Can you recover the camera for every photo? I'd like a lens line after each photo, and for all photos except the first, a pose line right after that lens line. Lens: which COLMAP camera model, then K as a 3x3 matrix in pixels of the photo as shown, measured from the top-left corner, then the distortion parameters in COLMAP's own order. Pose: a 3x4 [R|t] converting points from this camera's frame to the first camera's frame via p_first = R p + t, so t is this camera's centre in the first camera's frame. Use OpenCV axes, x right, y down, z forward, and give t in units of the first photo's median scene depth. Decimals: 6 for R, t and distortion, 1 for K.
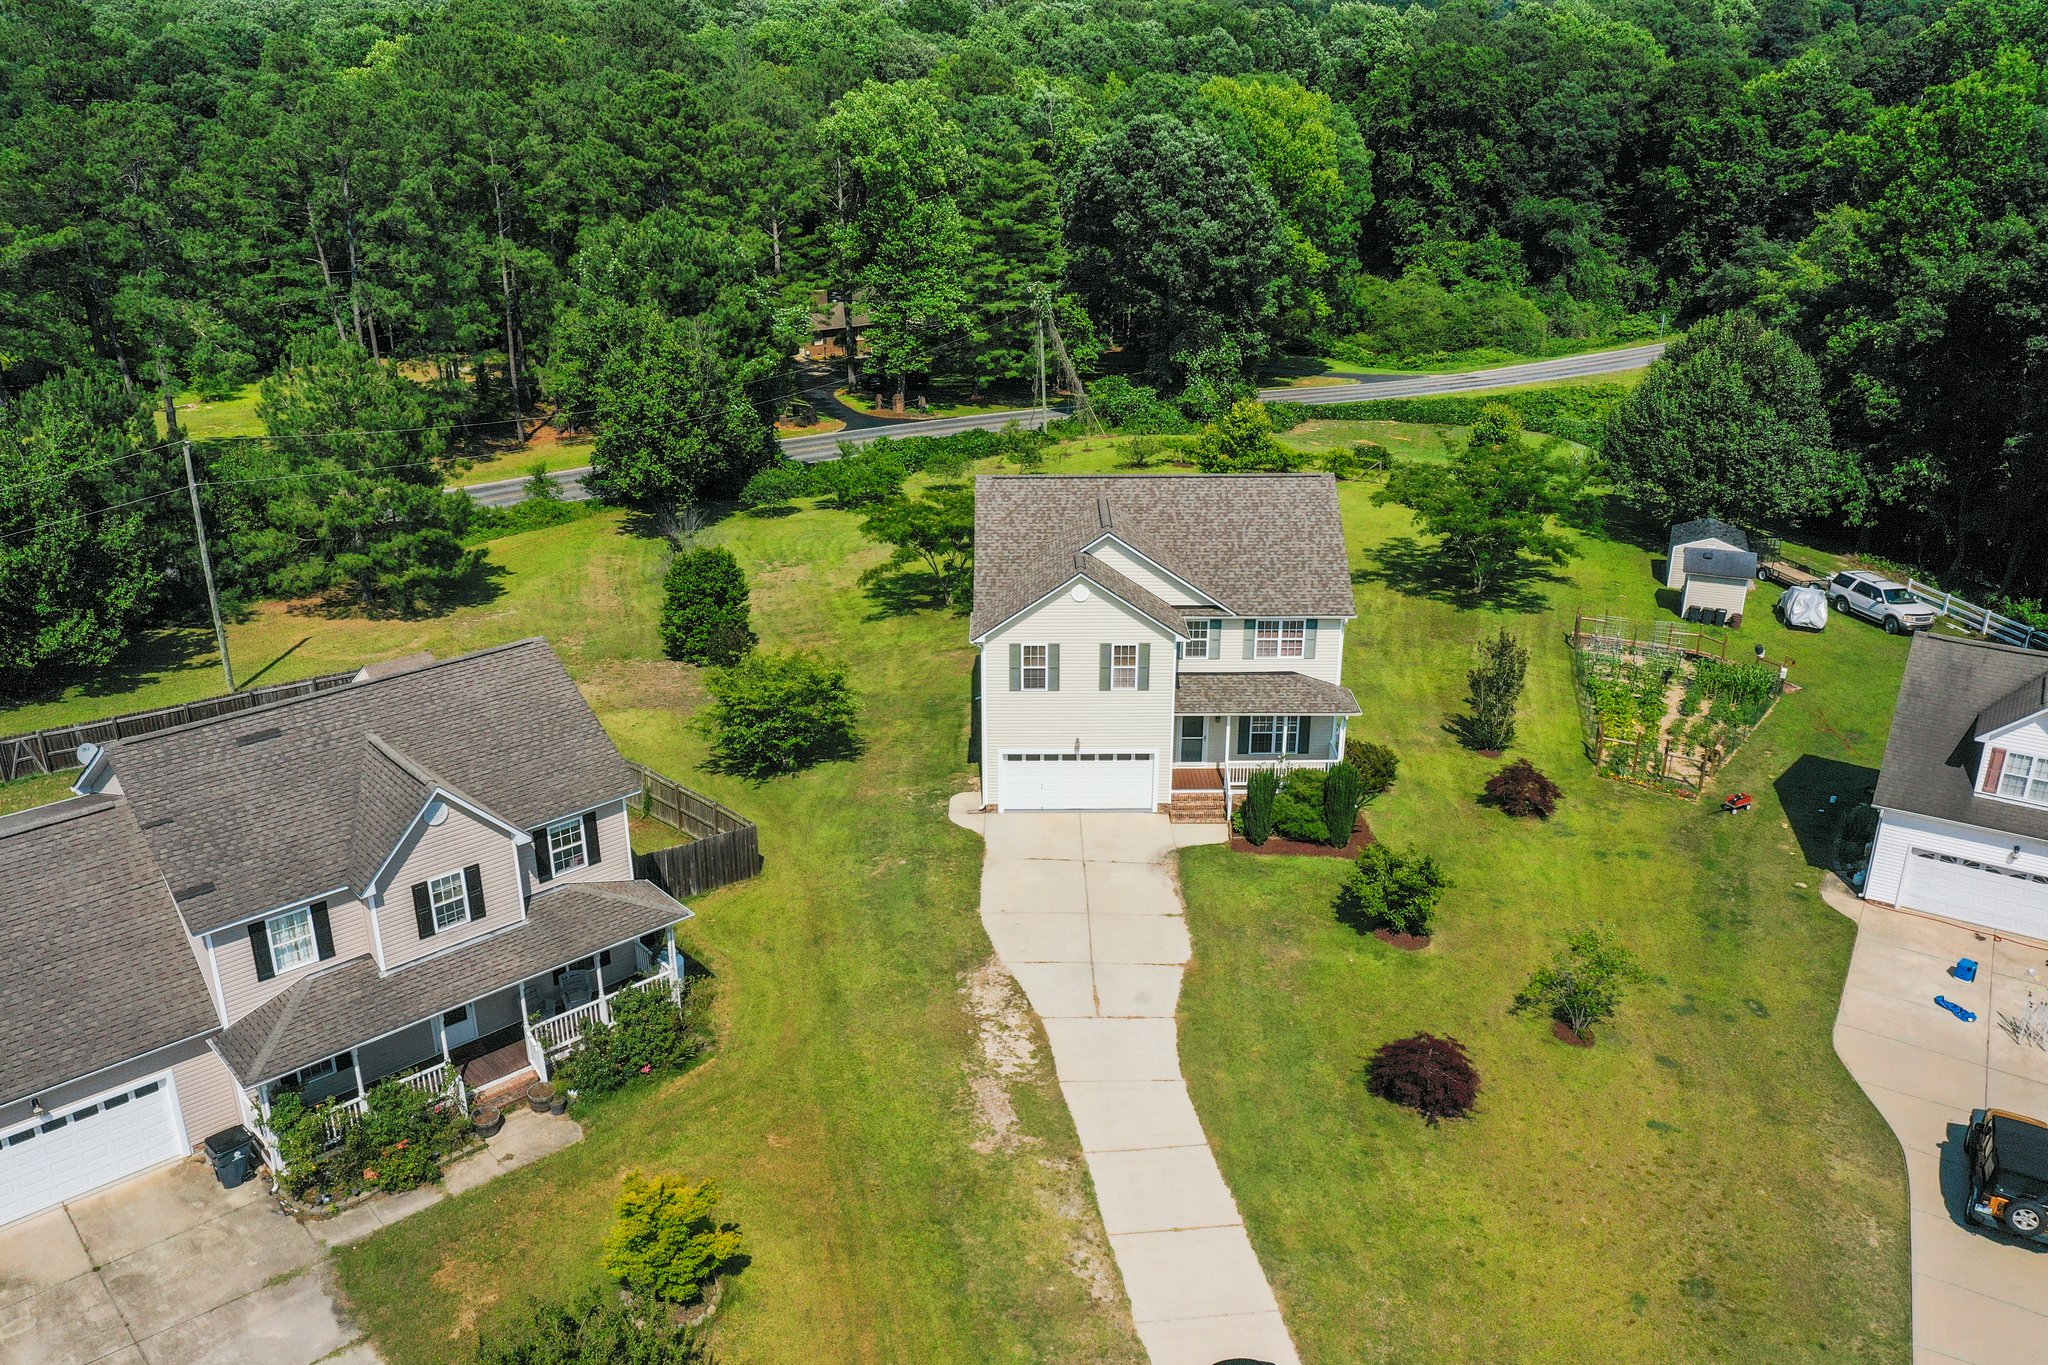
lens RADIAL K [[1619.4, 0, 1033.8], [0, 1619.4, 680.1], [0, 0, 1]] dist [0.032735, -0.003384]
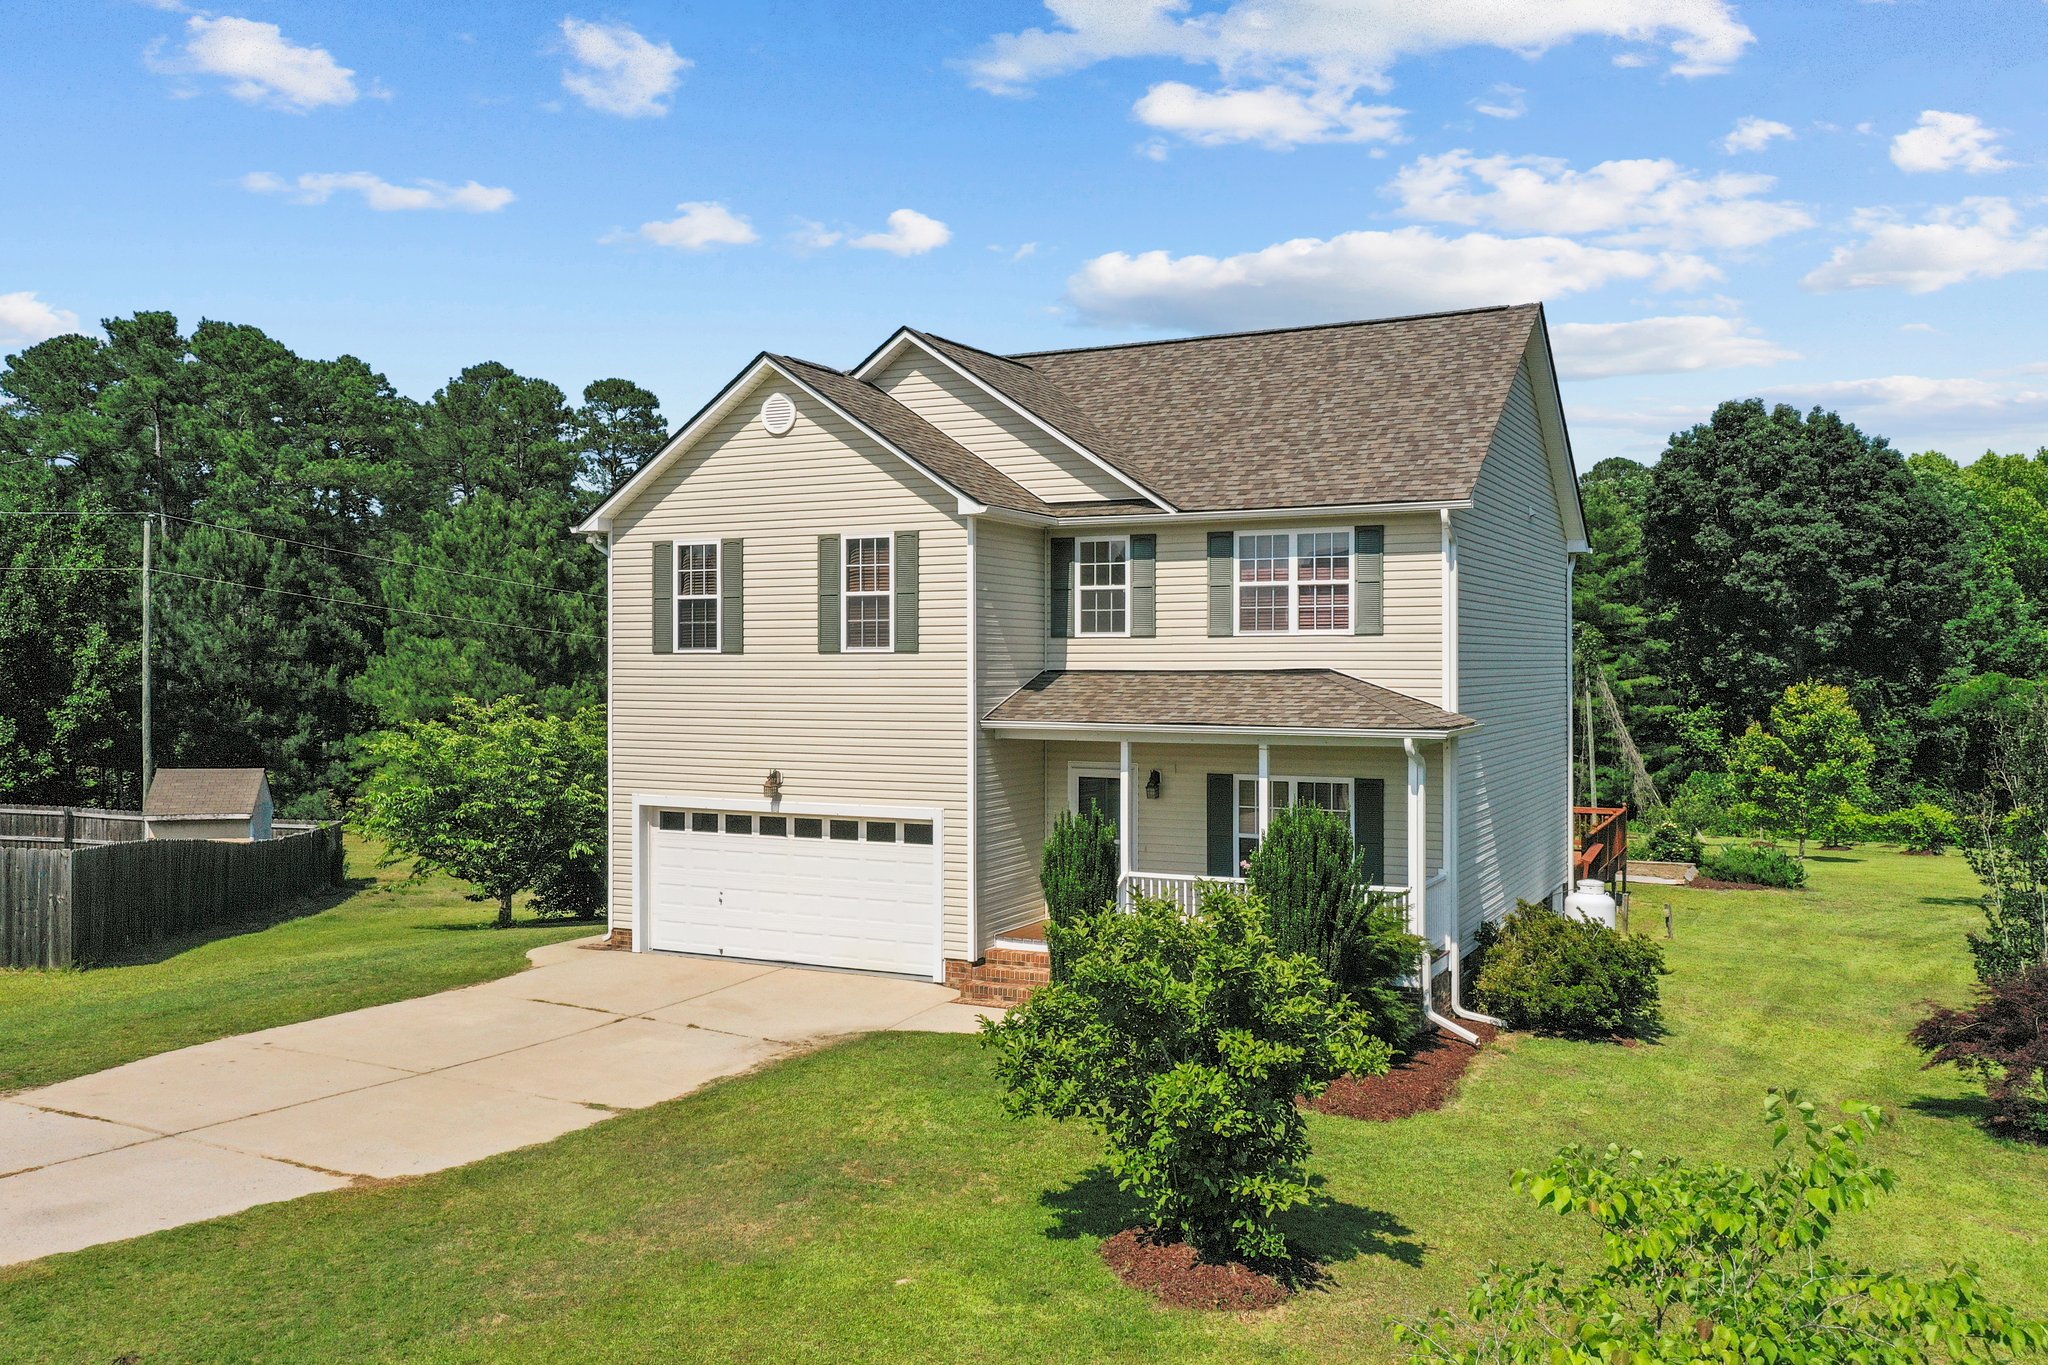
lens RADIAL K [[1651.8, 0, 1024.0], [0, 1651.8, 682.5], [0, 0, 1]] dist [0.021870, 0.009104]
pose [[0.885074, 0.004572, -0.465428, 0.198500], [-0.174896, 0.929940, -0.323454, 0.098913], [0.431342, 0.367682, 0.823865, 0.451709]]
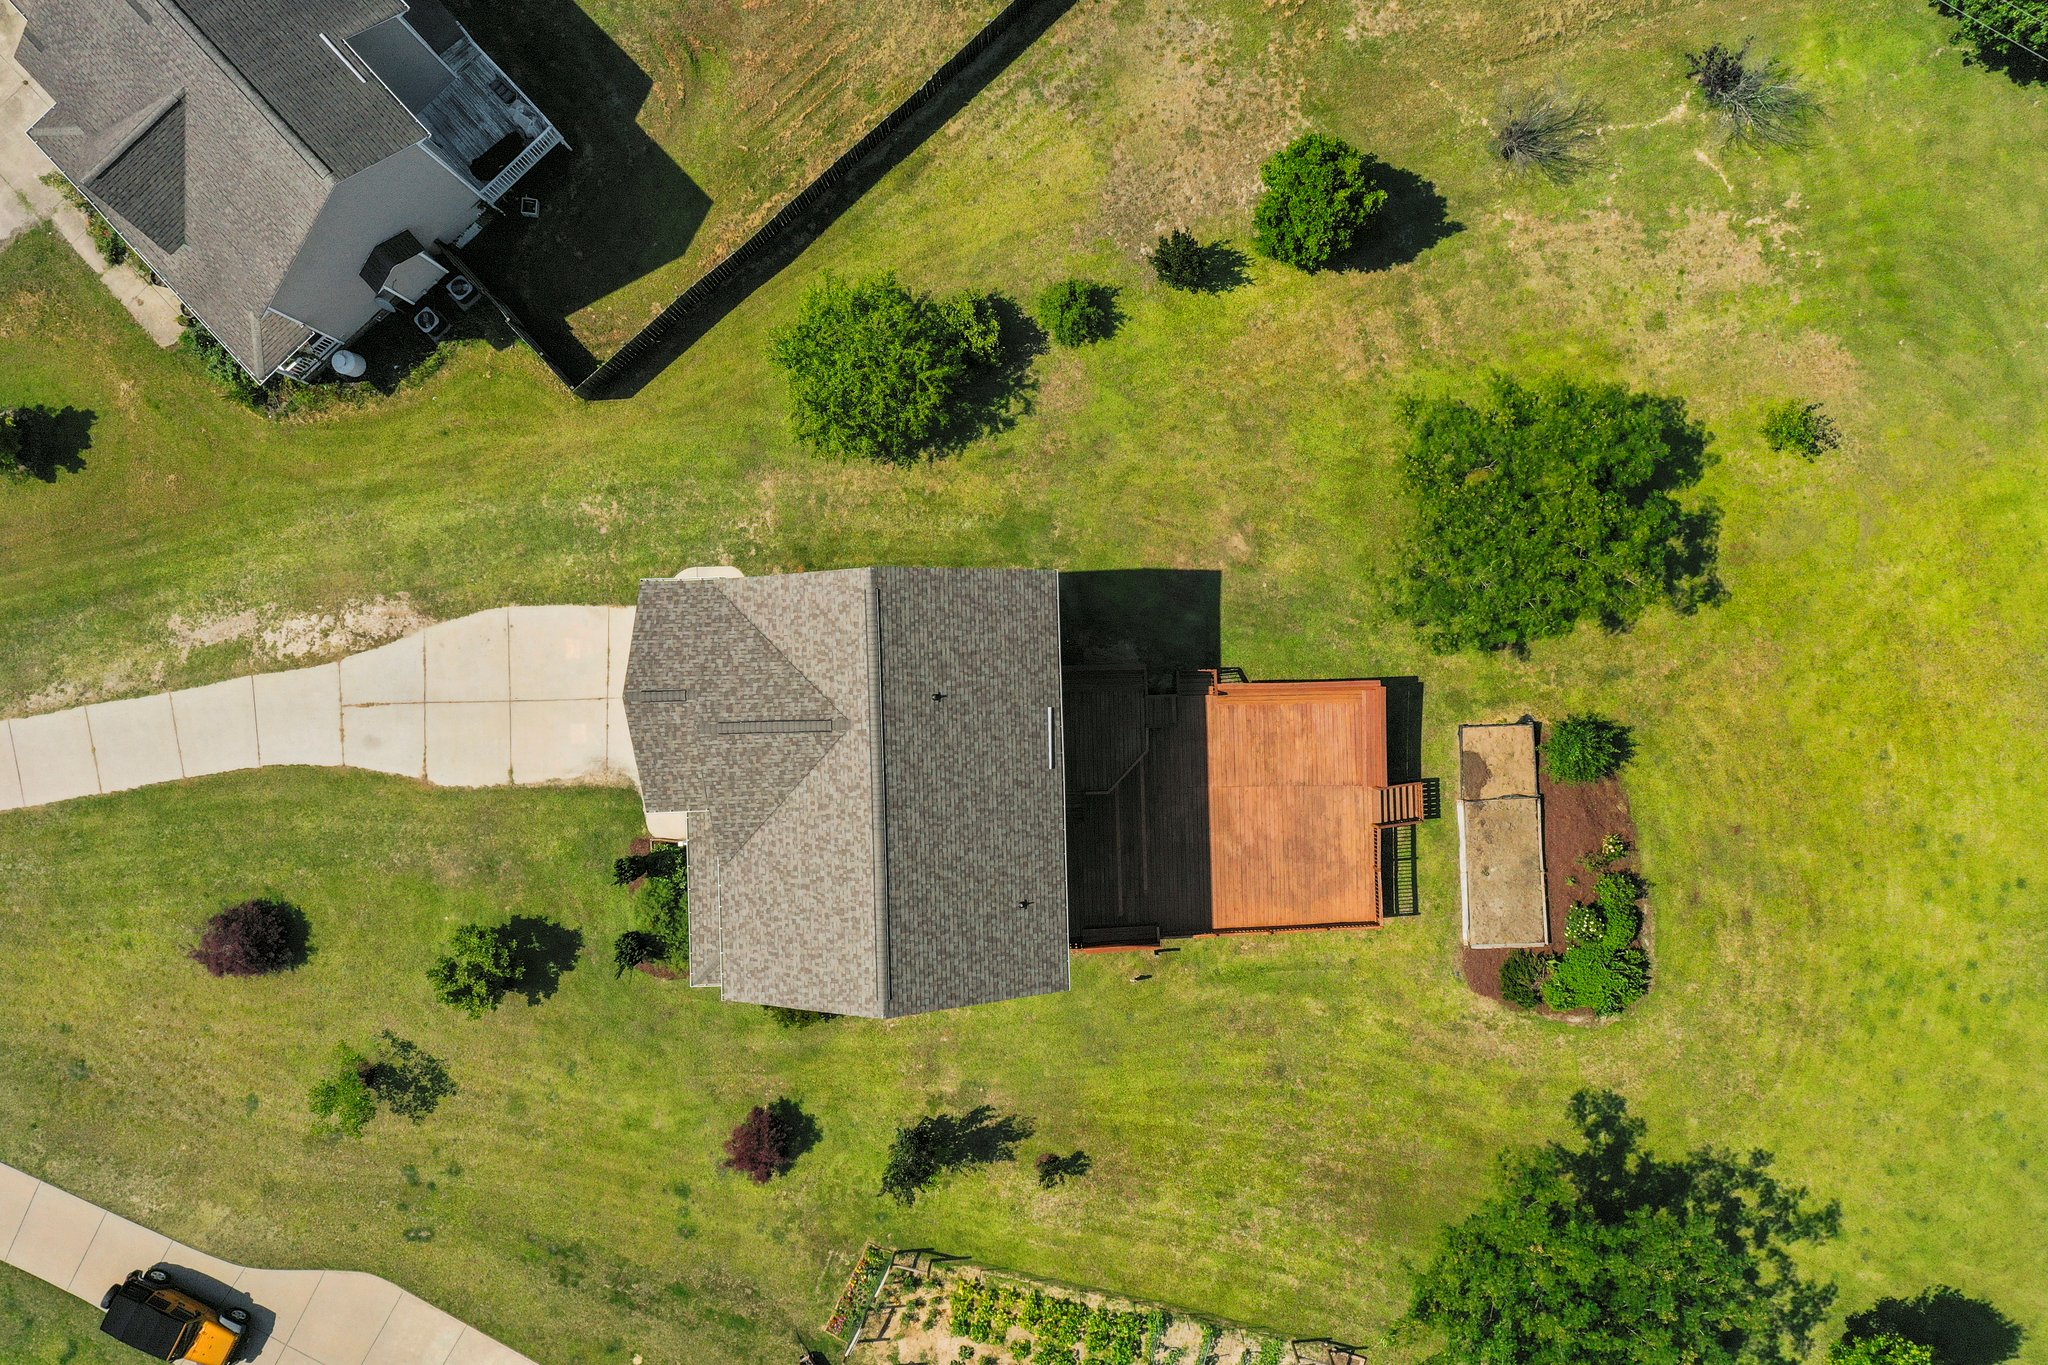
lens RADIAL K [[1651.8, 0, 1024.0], [0, 1651.8, 682.5], [0, 0, 1]] dist [0.021870, 0.009104]
pose [[0.013612, 0.999893, 0.005445, 0.011899], [-0.362344, -0.000143, 0.932045, -0.670153], [0.931945, -0.014660, 0.362303, 0.569630]]
